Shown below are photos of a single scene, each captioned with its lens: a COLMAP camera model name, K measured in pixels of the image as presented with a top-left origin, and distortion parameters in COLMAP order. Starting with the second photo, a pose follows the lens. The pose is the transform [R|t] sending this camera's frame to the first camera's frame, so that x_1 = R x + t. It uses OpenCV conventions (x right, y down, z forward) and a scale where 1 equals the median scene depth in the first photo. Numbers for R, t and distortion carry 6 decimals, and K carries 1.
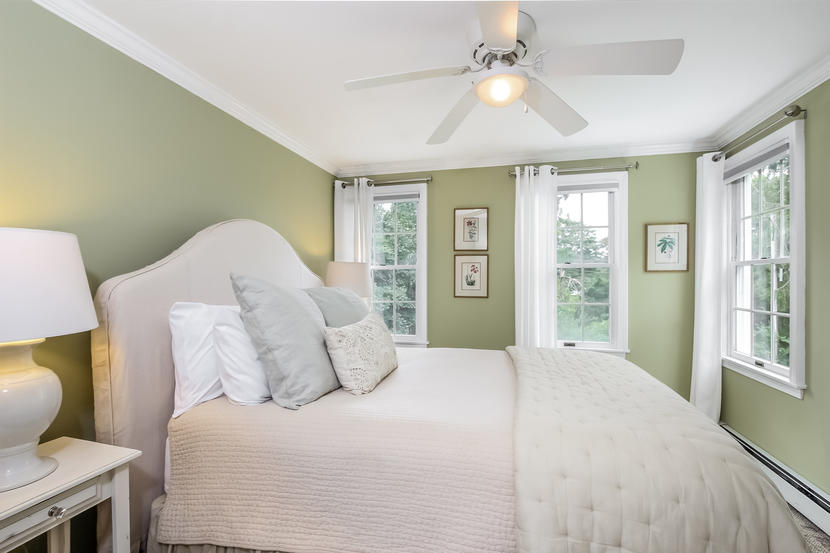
lens RADIAL K [[389.7, 0, 420.3], [0, 389.7, 276.0], [0, 0, 1]] dist [-0.017831, 0.001082]
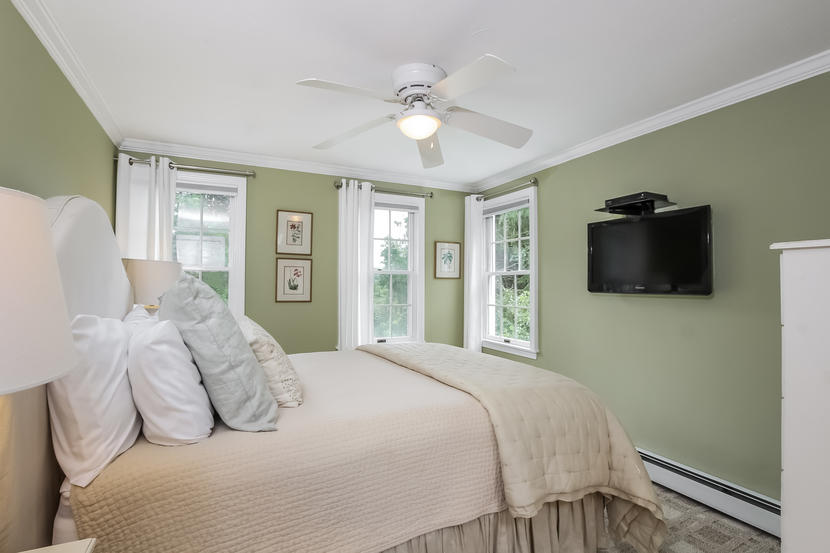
lens RADIAL K [[389.7, 0, 420.3], [0, 389.7, 276.0], [0, 0, 1]] dist [-0.017831, 0.001082]
pose [[0.758277, 0.018484, 0.651671, -0.298627], [-0.010504, 0.999815, -0.016136, 0.002166], [-0.651848, 0.005391, 0.758330, 0.052413]]
